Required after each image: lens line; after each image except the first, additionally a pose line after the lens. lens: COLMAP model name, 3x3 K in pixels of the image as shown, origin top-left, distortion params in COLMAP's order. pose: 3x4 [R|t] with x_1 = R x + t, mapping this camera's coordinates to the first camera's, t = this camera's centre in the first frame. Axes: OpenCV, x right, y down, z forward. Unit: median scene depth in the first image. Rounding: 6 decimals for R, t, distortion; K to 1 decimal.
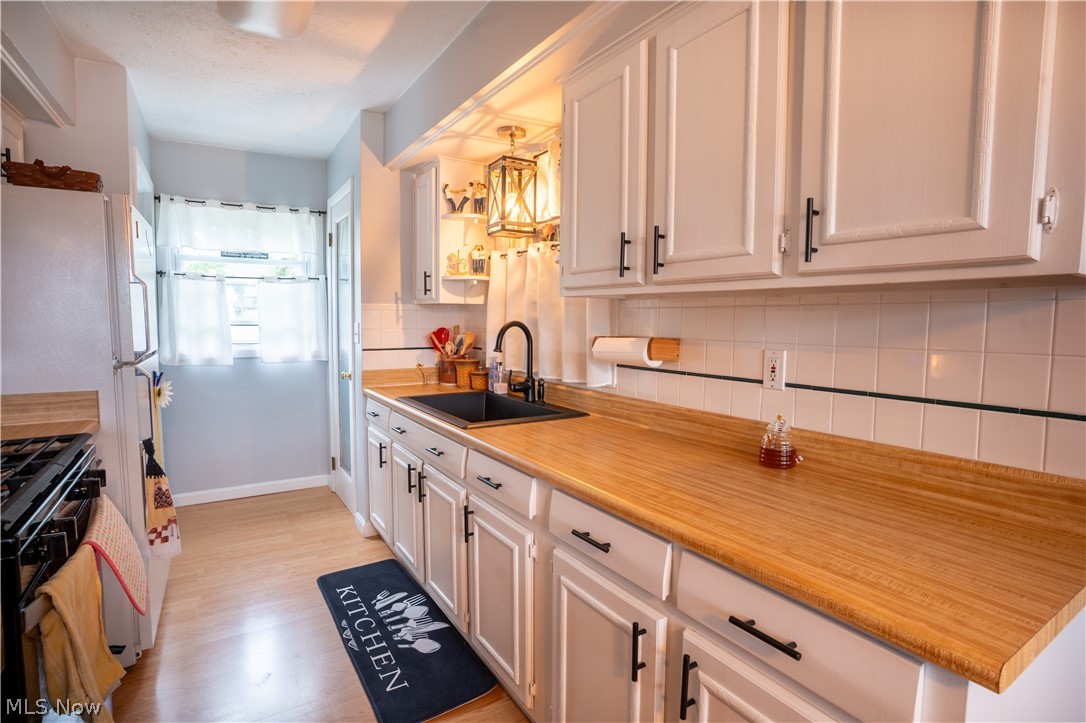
lens RADIAL K [[547.9, 0, 557.8], [0, 547.9, 355.9], [0, 0, 1]] dist [-0.077518, 0.036515]
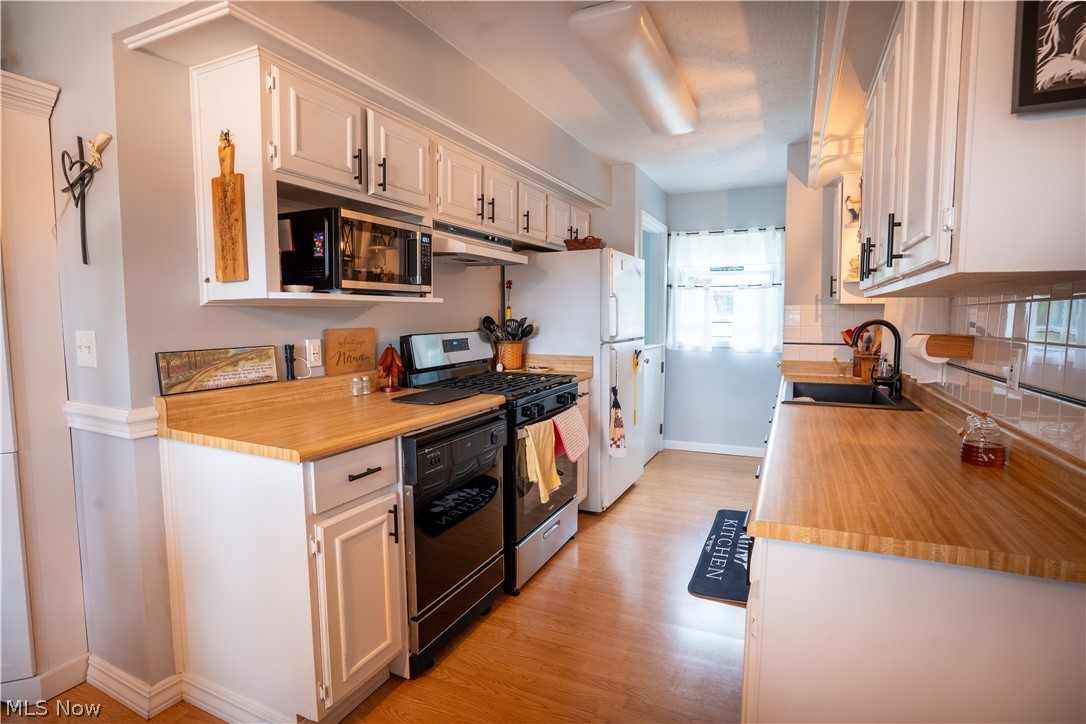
lens RADIAL K [[555.1, 0, 544.9], [0, 555.1, 359.9], [0, 0, 1]] dist [-0.074586, 0.035234]
pose [[0.532750, 0.059004, -0.844213, 0.540366], [-0.053023, 0.997934, 0.036287, 0.013764], [0.844610, 0.025431, 0.534778, -0.142329]]
